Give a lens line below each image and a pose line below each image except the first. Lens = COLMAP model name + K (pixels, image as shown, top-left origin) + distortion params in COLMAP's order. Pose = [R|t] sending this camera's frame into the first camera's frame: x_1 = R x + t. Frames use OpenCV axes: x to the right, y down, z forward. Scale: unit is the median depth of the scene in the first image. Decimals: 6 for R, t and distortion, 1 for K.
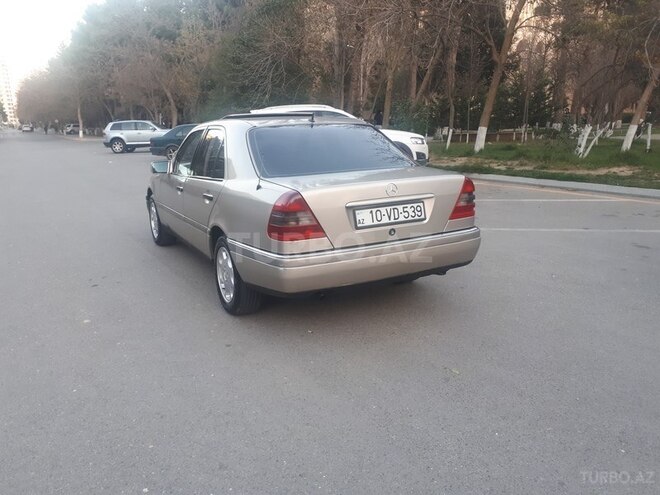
lens RADIAL K [[539.4, 0, 331.8], [0, 539.4, 247.9], [0, 0, 1]] dist [0.039587, -0.036929]
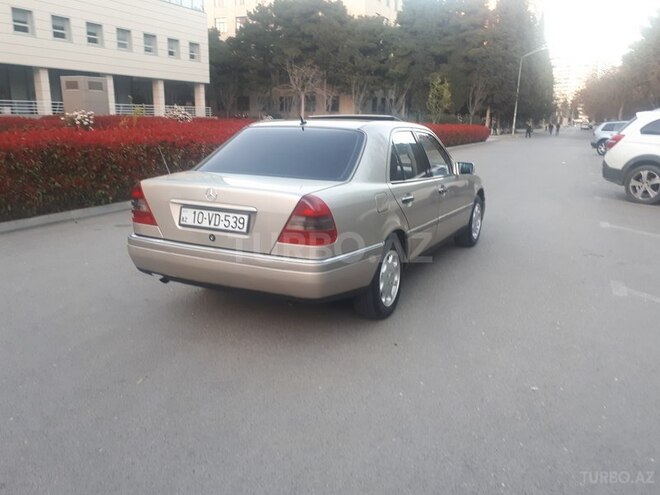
lens RADIAL K [[539.4, 0, 329.0], [0, 539.4, 249.5], [0, 0, 1]] dist [0.039587, -0.036929]
pose [[0.571985, 0.220624, -0.790037, 0.969379], [-0.217118, 0.969518, 0.113553, -0.158887], [0.791007, 0.106581, 0.602451, 0.556997]]
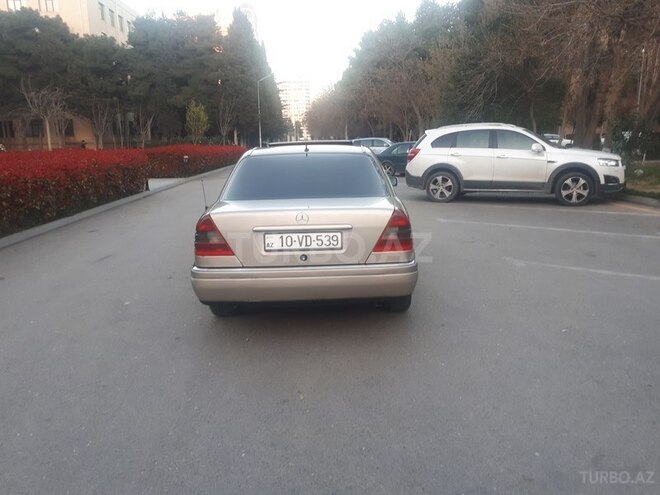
lens RADIAL K [[539.4, 0, 327.8], [0, 539.4, 254.6], [0, 0, 1]] dist [0.039587, -0.036929]
pose [[0.883345, 0.097129, -0.458550, 0.613921], [-0.103285, 0.994583, 0.011704, -0.050755], [0.457203, 0.037023, 0.888592, 0.075705]]
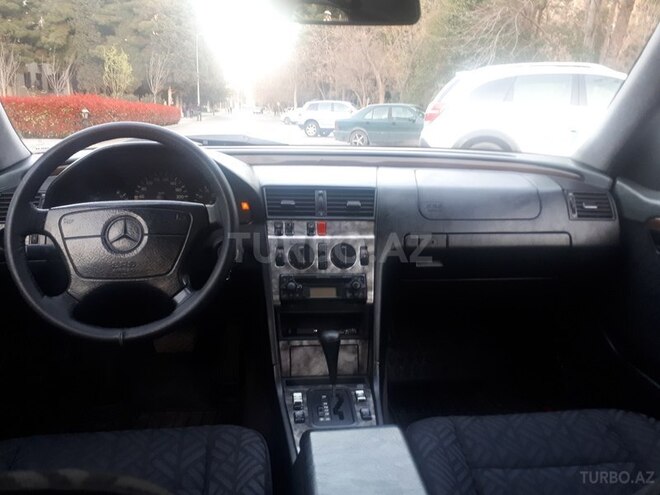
lens RADIAL K [[539.4, 0, 330.4], [0, 539.4, 245.7], [0, 0, 1]] dist [0.039587, -0.036929]
pose [[0.926282, 0.128866, -0.354113, -0.136392], [-0.124539, 0.991594, 0.035087, -0.226985], [0.355658, 0.011600, 0.934544, 1.321034]]
